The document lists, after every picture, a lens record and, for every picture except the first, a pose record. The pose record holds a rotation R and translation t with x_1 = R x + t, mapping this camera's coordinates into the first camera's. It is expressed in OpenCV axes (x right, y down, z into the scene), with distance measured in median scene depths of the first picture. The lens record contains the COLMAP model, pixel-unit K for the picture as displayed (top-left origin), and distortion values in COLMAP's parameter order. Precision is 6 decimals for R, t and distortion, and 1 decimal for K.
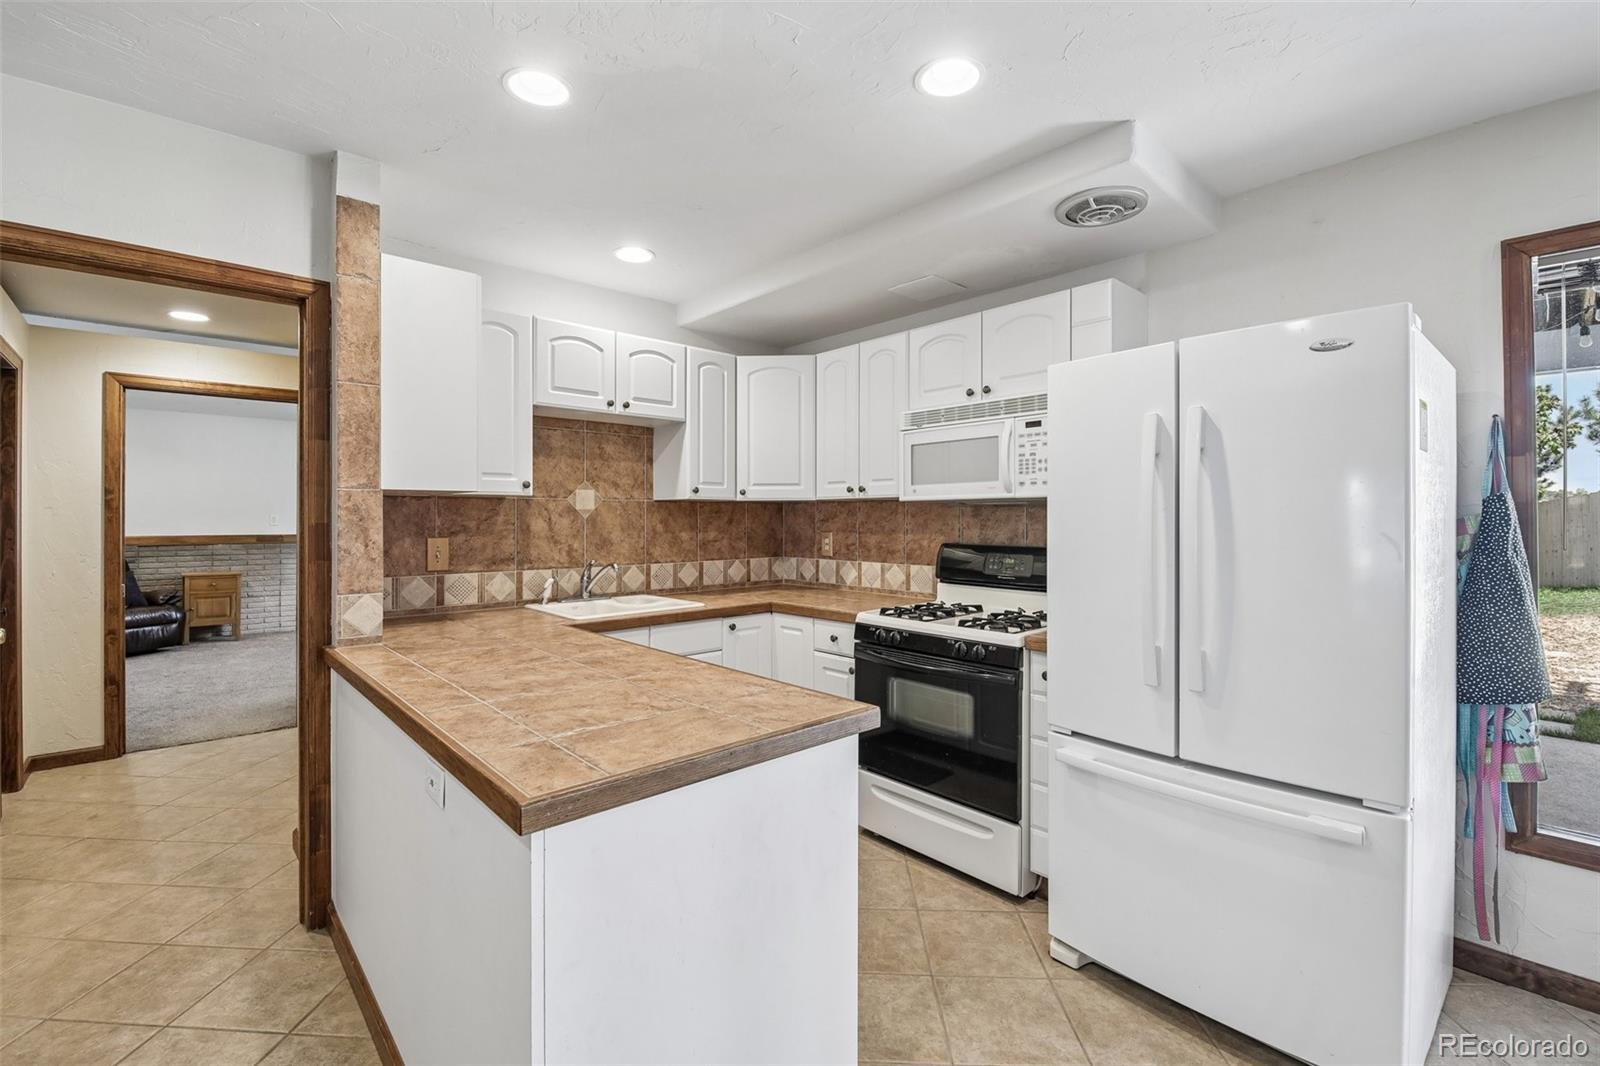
lens RADIAL K [[694.3, 0, 797.5], [0, 694.3, 520.3], [0, 0, 1]] dist [-0.004183, -0.005785]
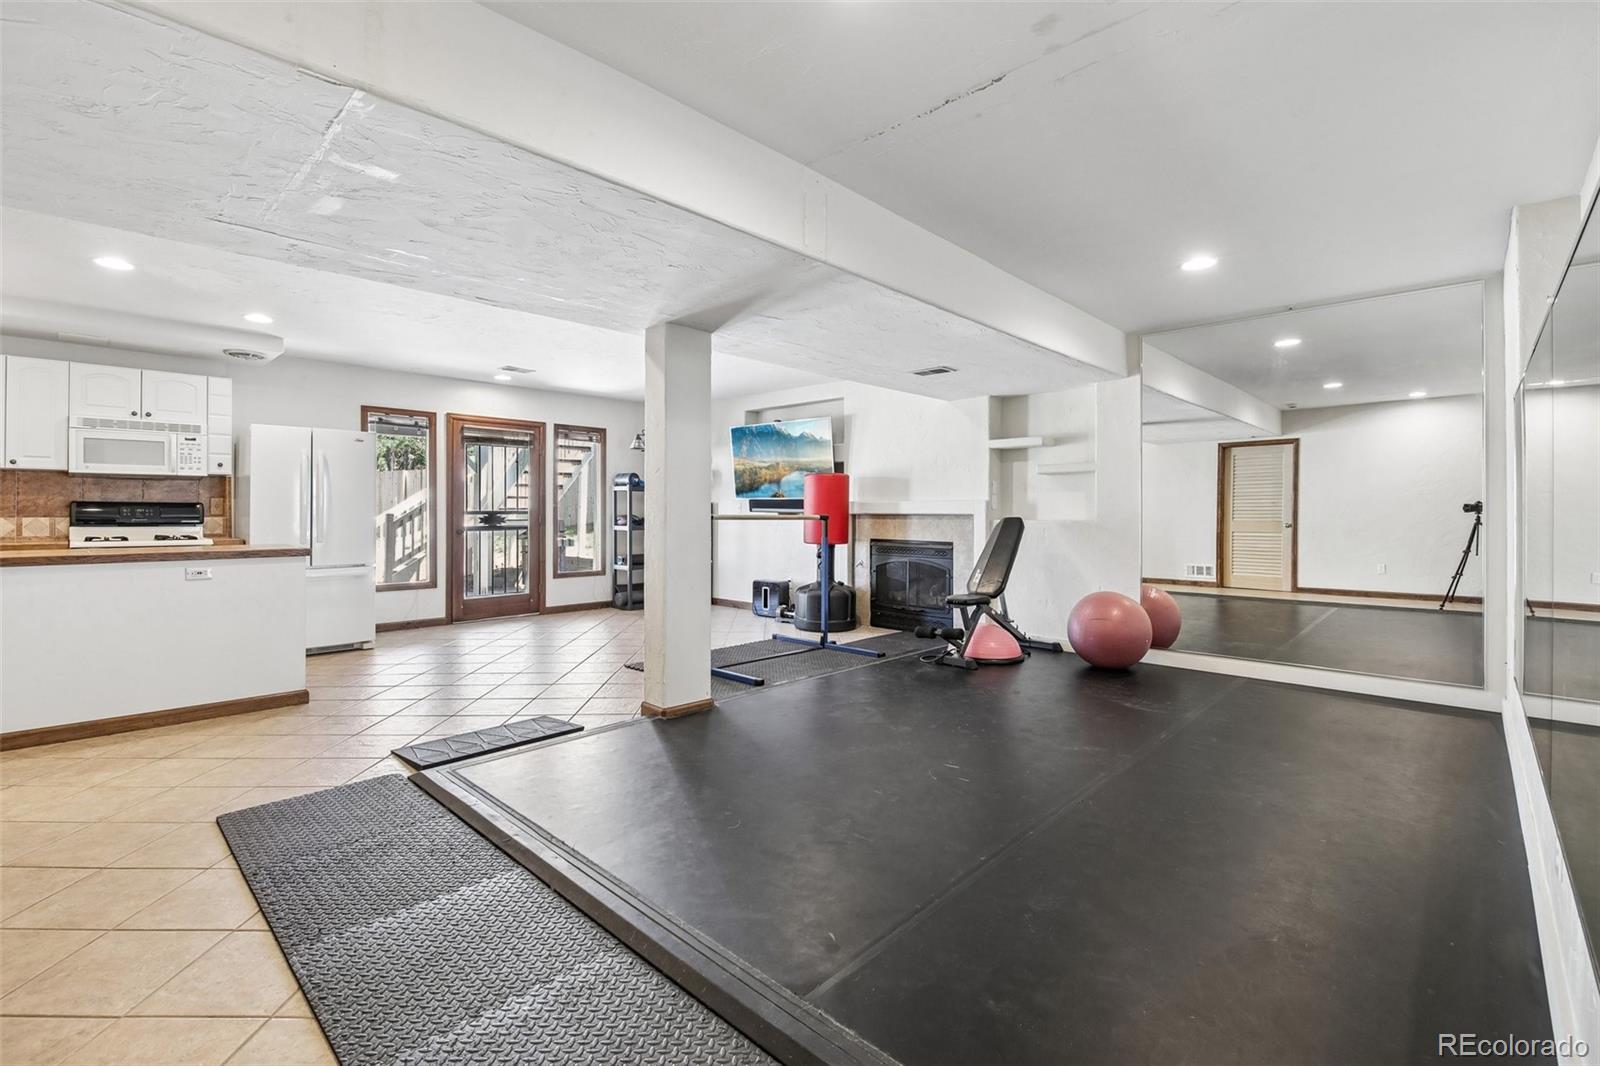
lens RADIAL K [[694.3, 0, 798.5], [0, 694.3, 517.9], [0, 0, 1]] dist [-0.004183, -0.005785]
pose [[-0.077357, -0.010555, 0.996948, -1.564004], [0.000161, 0.999944, 0.010599, 0.060076], [-0.997003, 0.000981, -0.077351, -0.525222]]
